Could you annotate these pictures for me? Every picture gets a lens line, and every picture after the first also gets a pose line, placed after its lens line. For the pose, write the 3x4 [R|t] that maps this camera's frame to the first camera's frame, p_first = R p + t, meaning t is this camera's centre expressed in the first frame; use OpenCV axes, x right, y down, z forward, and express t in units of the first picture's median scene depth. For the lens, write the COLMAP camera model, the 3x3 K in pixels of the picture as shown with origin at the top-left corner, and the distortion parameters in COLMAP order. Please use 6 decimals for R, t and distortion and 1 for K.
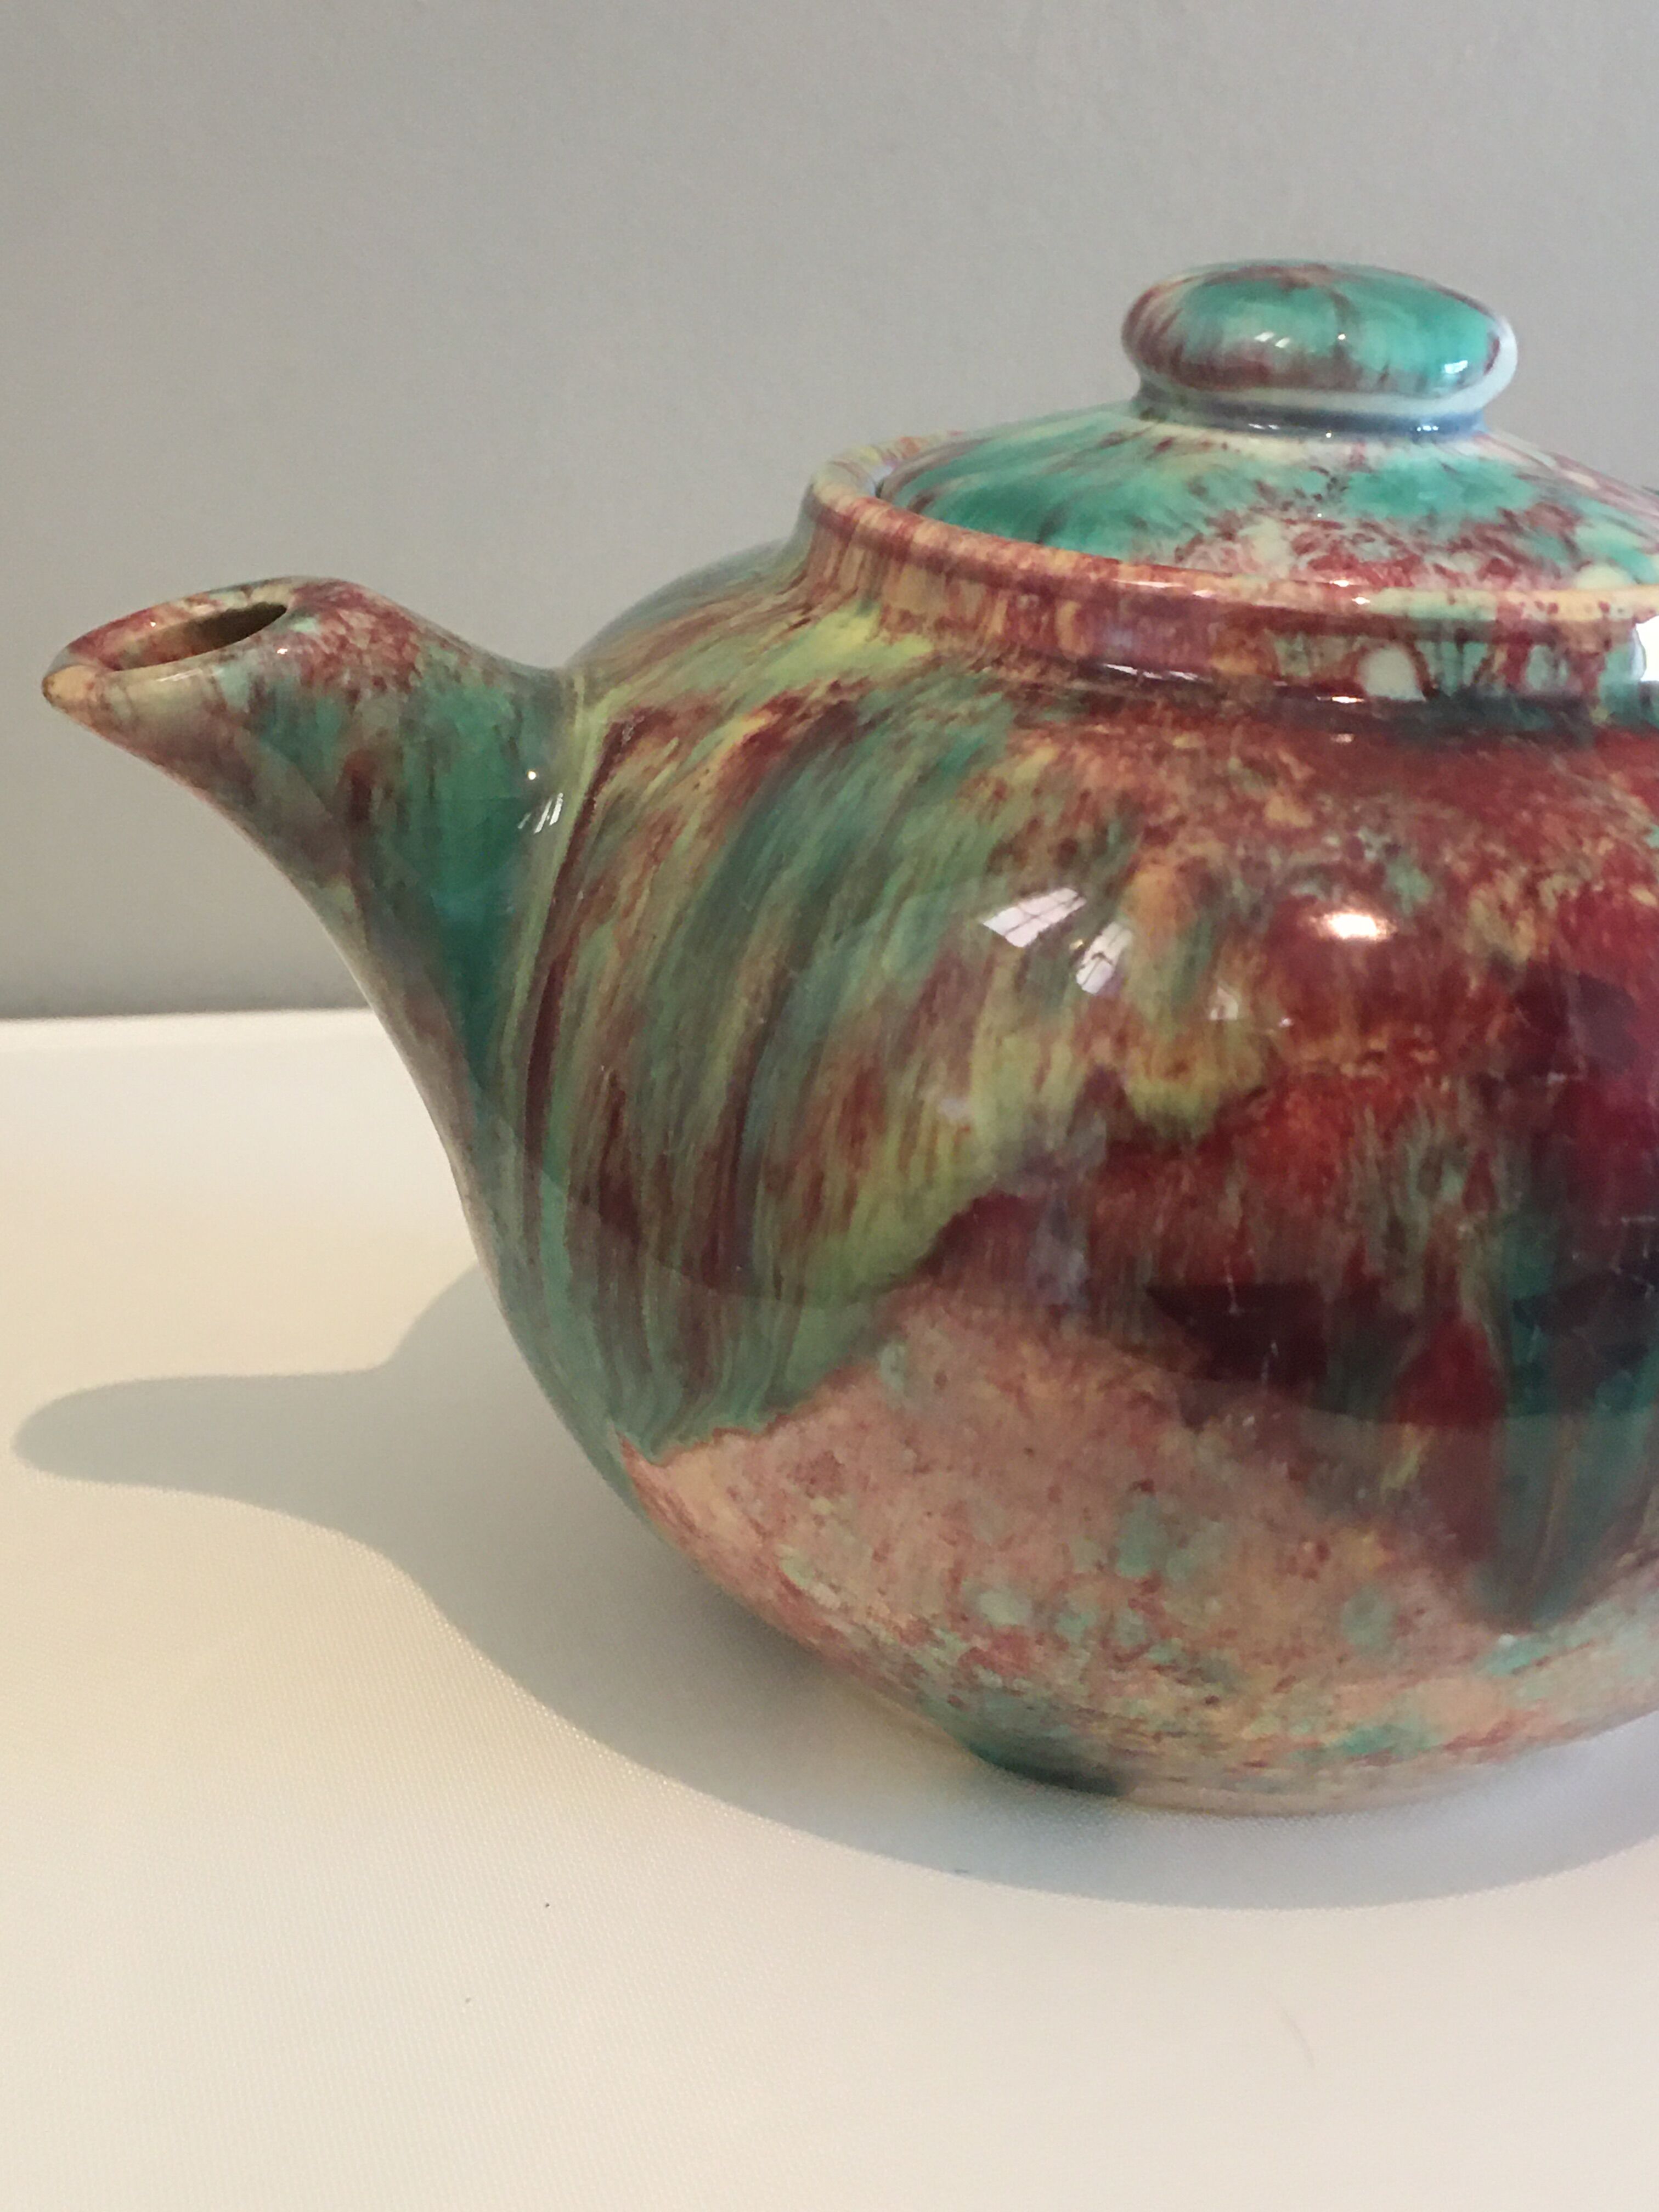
lens RADIAL K [[2852.2, 0, 834.5], [0, 2852.2, 1061.9], [0, 0, 1]] dist [0.016522, 0.032212]
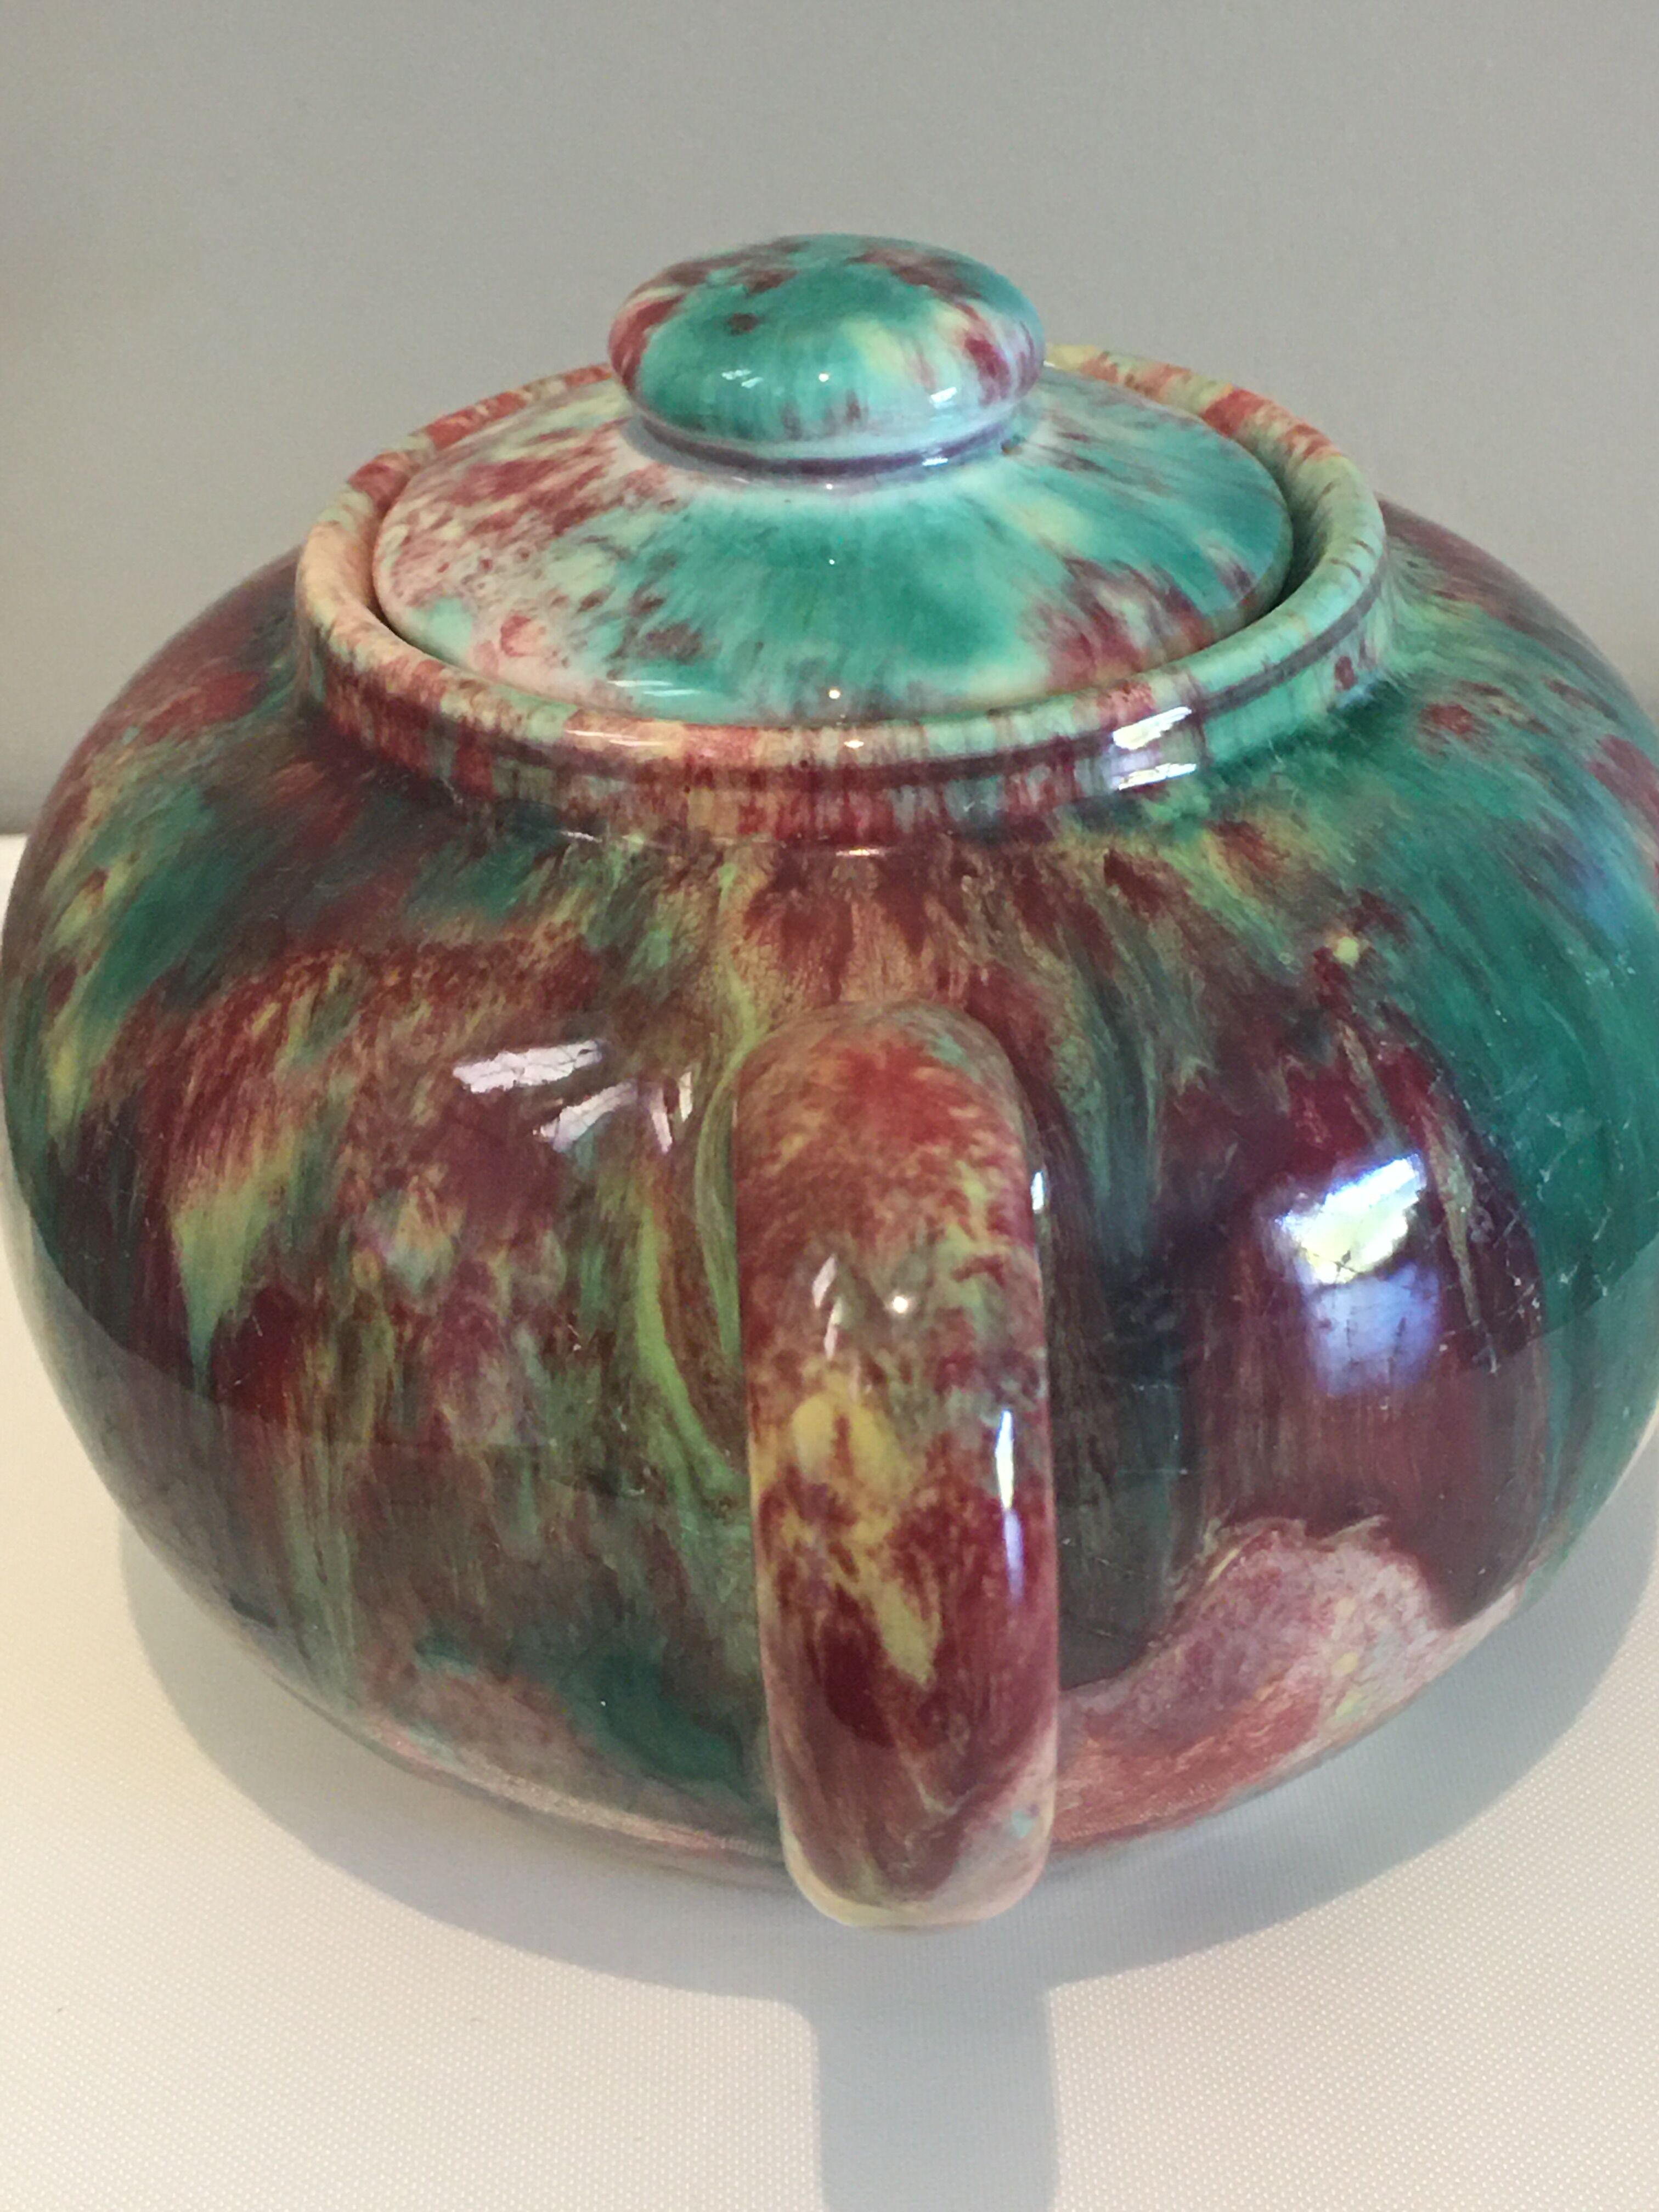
lens RADIAL K [[3829.2, 0, 840.8], [0, 3829.2, 1051.8], [0, 0, 1]] dist [0.028747, 0.139933]
pose [[-0.222732, 0.435352, -0.872272, 1.562735], [-0.316351, 0.814052, 0.487074, -0.782149], [0.922124, 0.384431, -0.043591, 1.349502]]
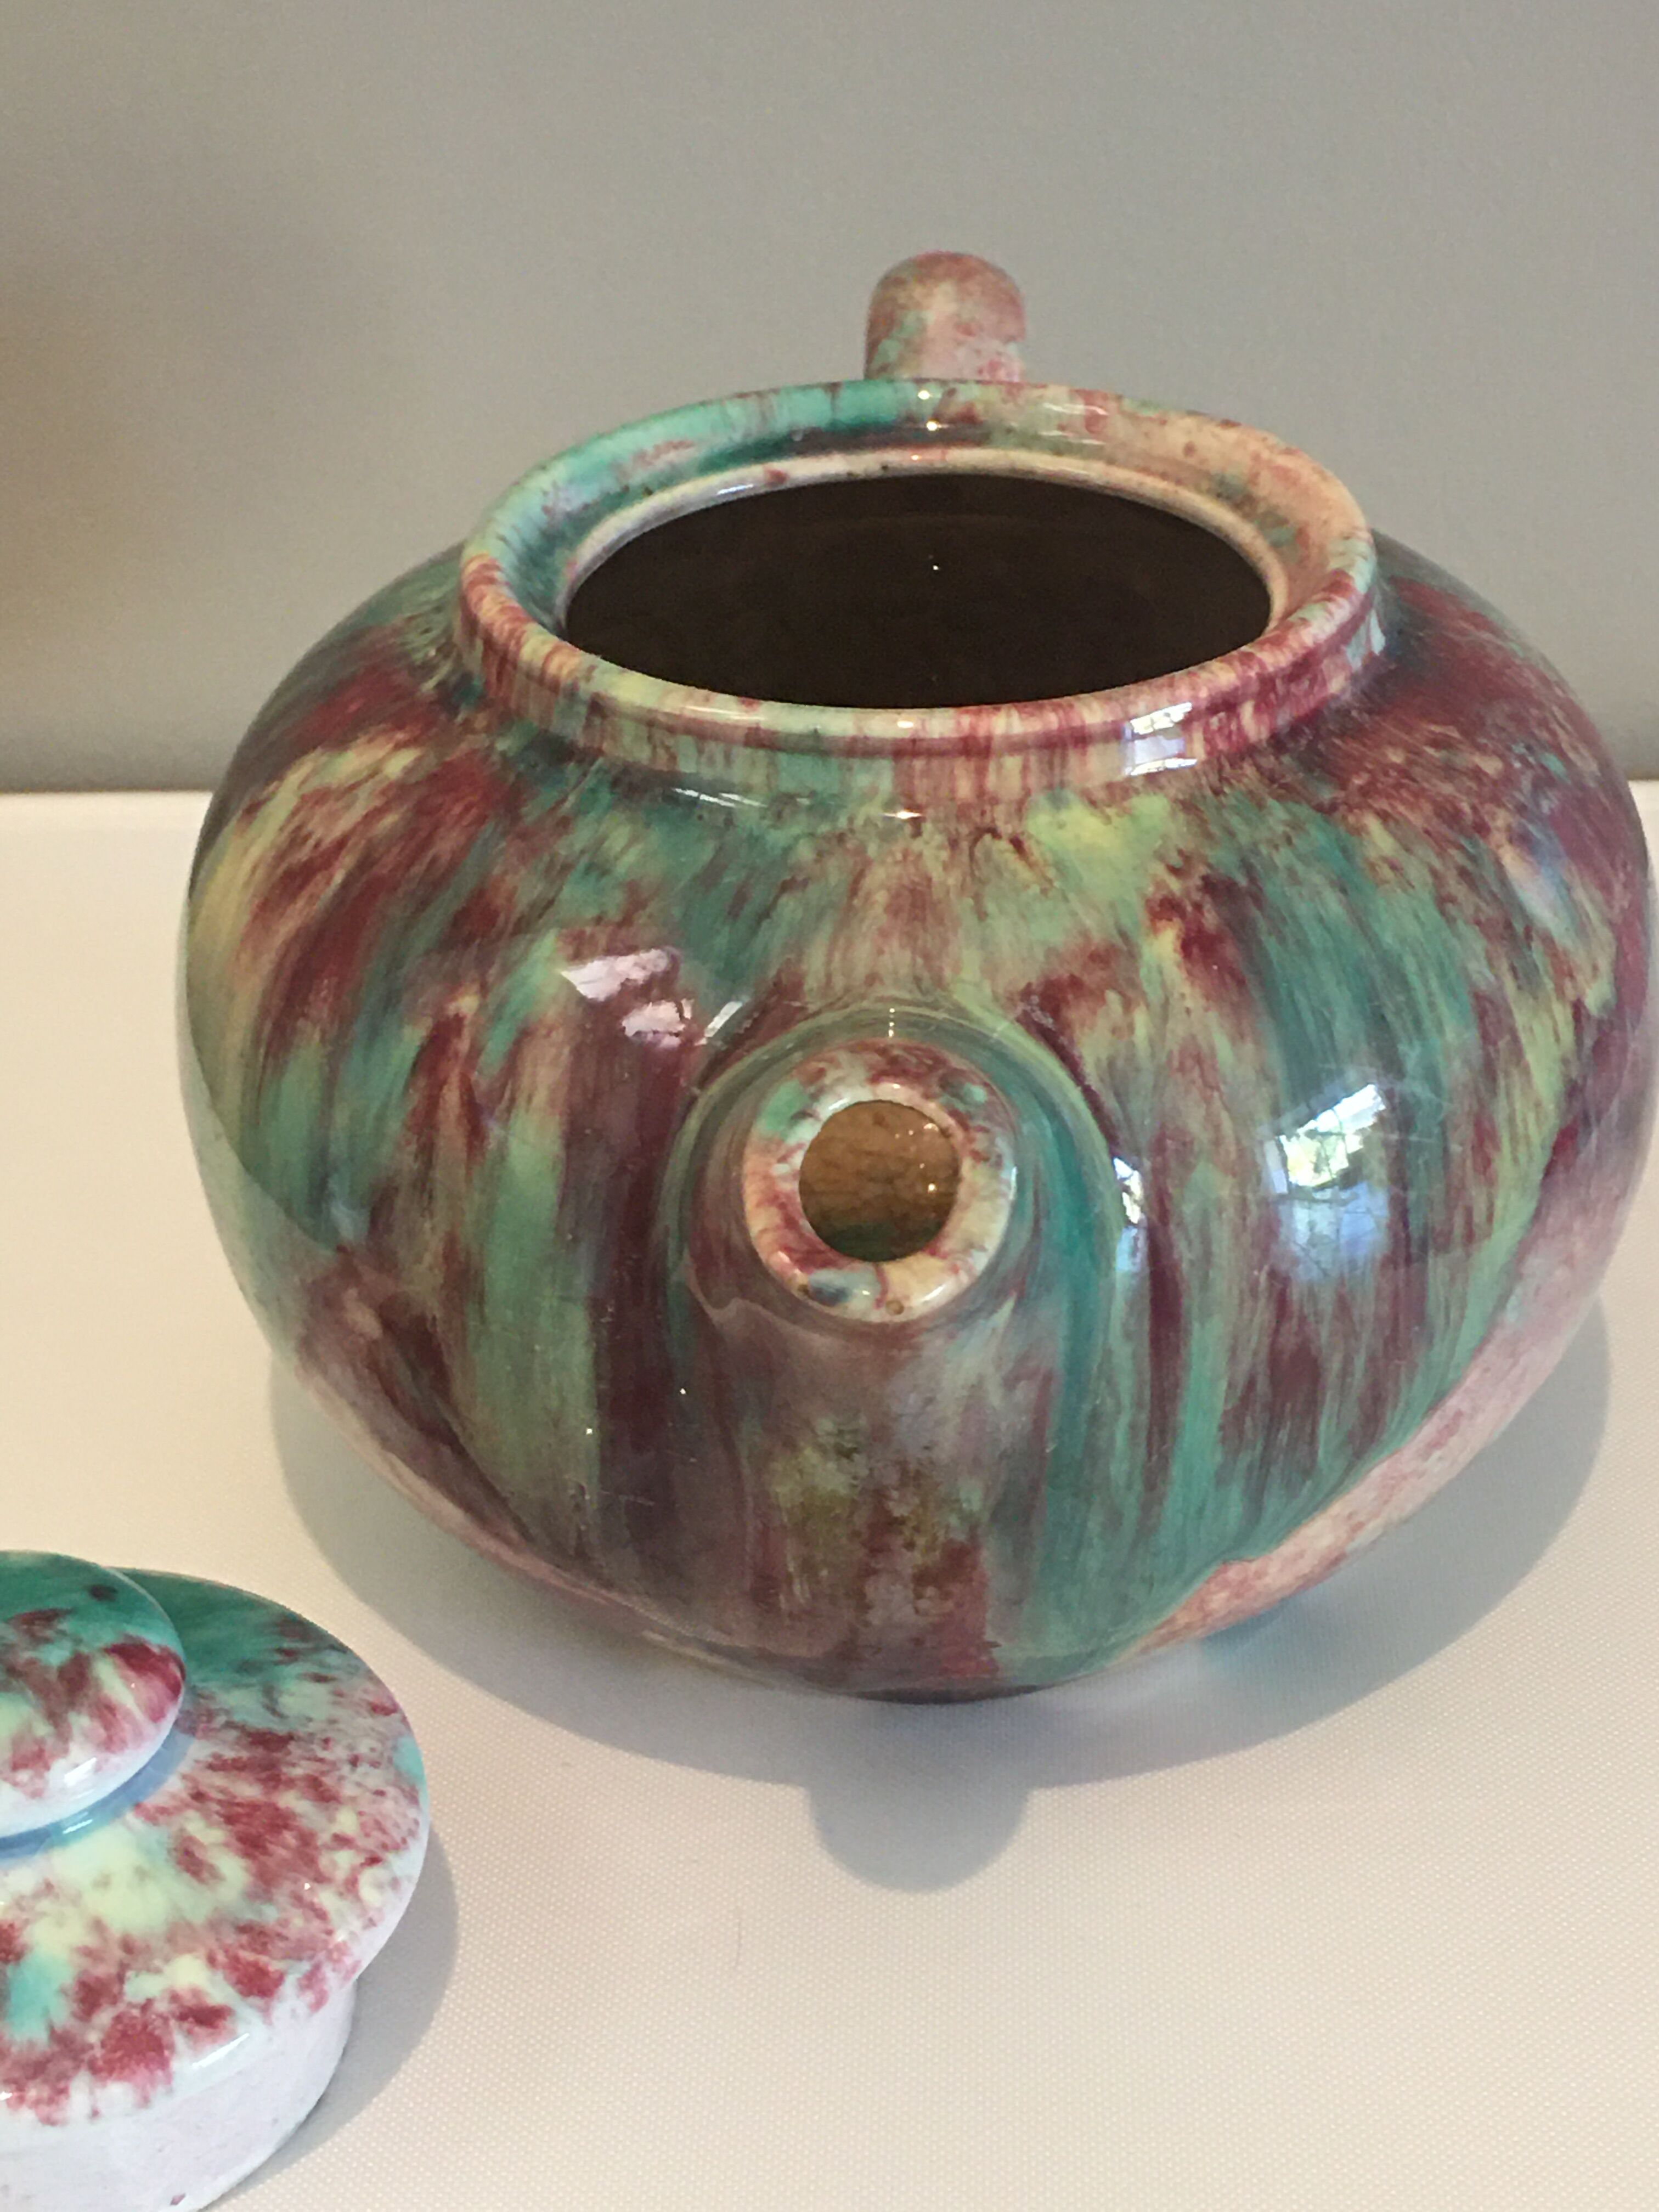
lens RADIAL K [[3829.2, 0, 840.8], [0, 3829.2, 1051.8], [0, 0, 1]] dist [0.028747, 0.139933]
pose [[0.303332, -0.534397, 0.788929, -1.310167], [0.367115, 0.829565, 0.420772, -0.784560], [-0.879327, 0.161994, 0.447819, 0.495992]]
